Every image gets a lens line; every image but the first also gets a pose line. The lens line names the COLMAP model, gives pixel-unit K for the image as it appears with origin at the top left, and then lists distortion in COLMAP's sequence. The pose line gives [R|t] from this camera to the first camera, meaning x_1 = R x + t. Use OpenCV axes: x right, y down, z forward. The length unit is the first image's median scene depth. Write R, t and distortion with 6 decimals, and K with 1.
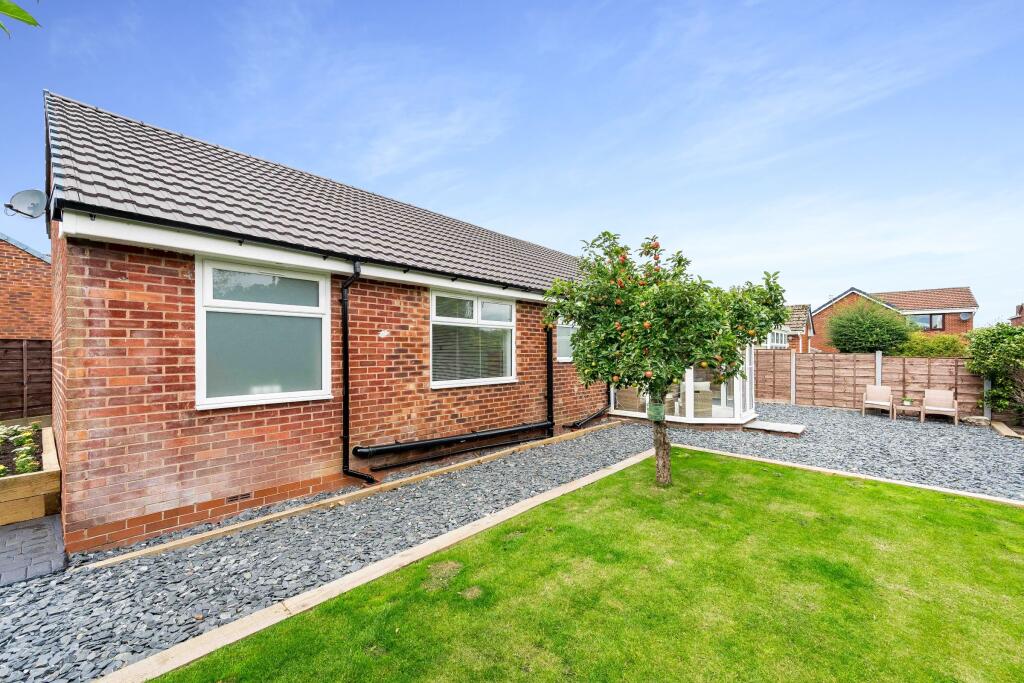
lens RADIAL K [[415.3, 0, 515.2], [0, 415.3, 348.6], [0, 0, 1]] dist [0.020765, 0.000837]
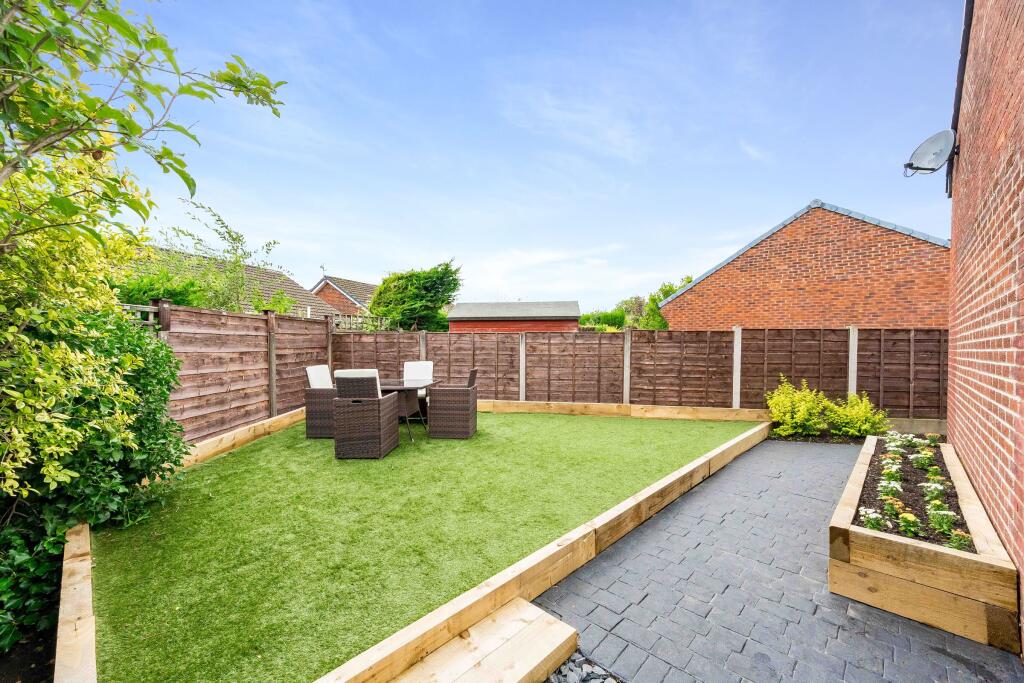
lens RADIAL K [[415.3, 0, 510.6], [0, 415.3, 350.6], [0, 0, 1]] dist [0.020765, 0.000837]
pose [[-0.021355, 0.019933, -0.999573, -0.390633], [0.000029, 0.999801, 0.019937, 0.007027], [0.999772, 0.000397, -0.021351, 0.290378]]
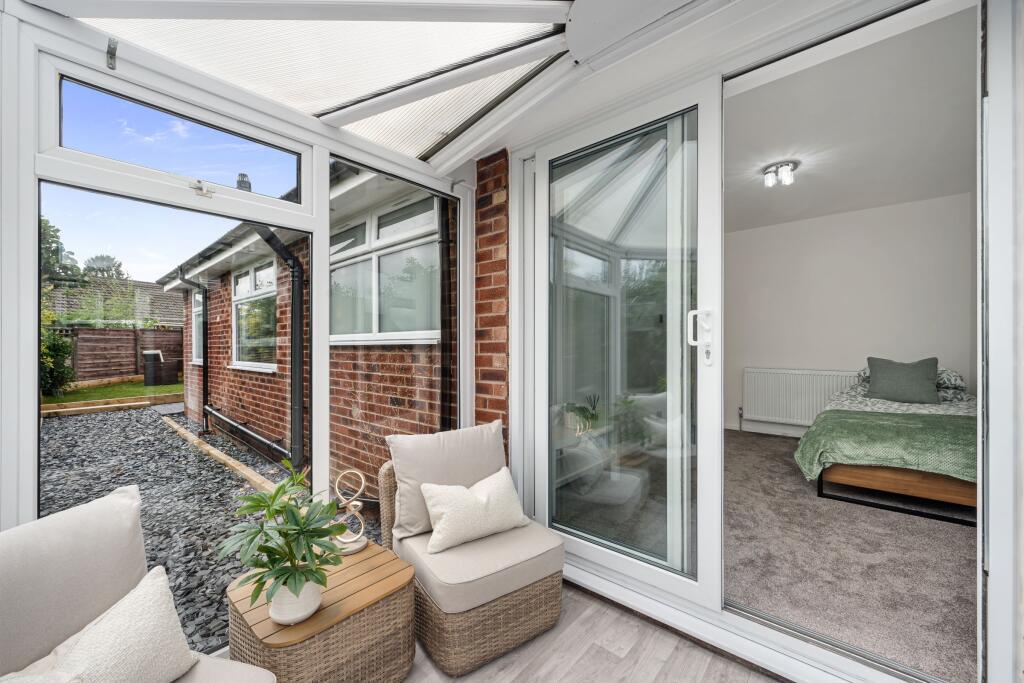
lens RADIAL K [[401.2, 0, 517.2], [0, 401.2, 345.7], [0, 0, 1]] dist [-0.000627, 0.000070]
pose [[0.025865, -0.010584, -0.999609, 0.800758], [0.001282, 0.999943, -0.010554, 0.052492], [0.999665, -0.001008, 0.025877, 1.663450]]
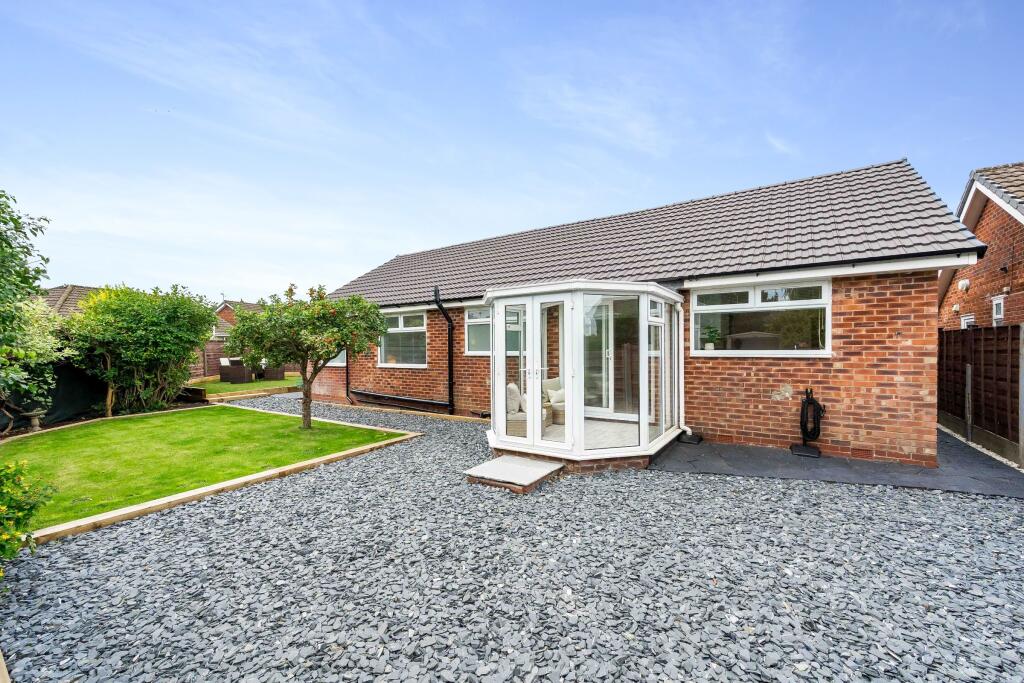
lens RADIAL K [[415.3, 0, 514.9], [0, 415.3, 347.6], [0, 0, 1]] dist [0.020765, 0.000837]
pose [[0.165862, -0.005193, -0.986135, 1.766164], [0.011364, 0.999930, -0.003354, 0.020741], [0.986083, -0.010650, 0.165909, 1.288760]]
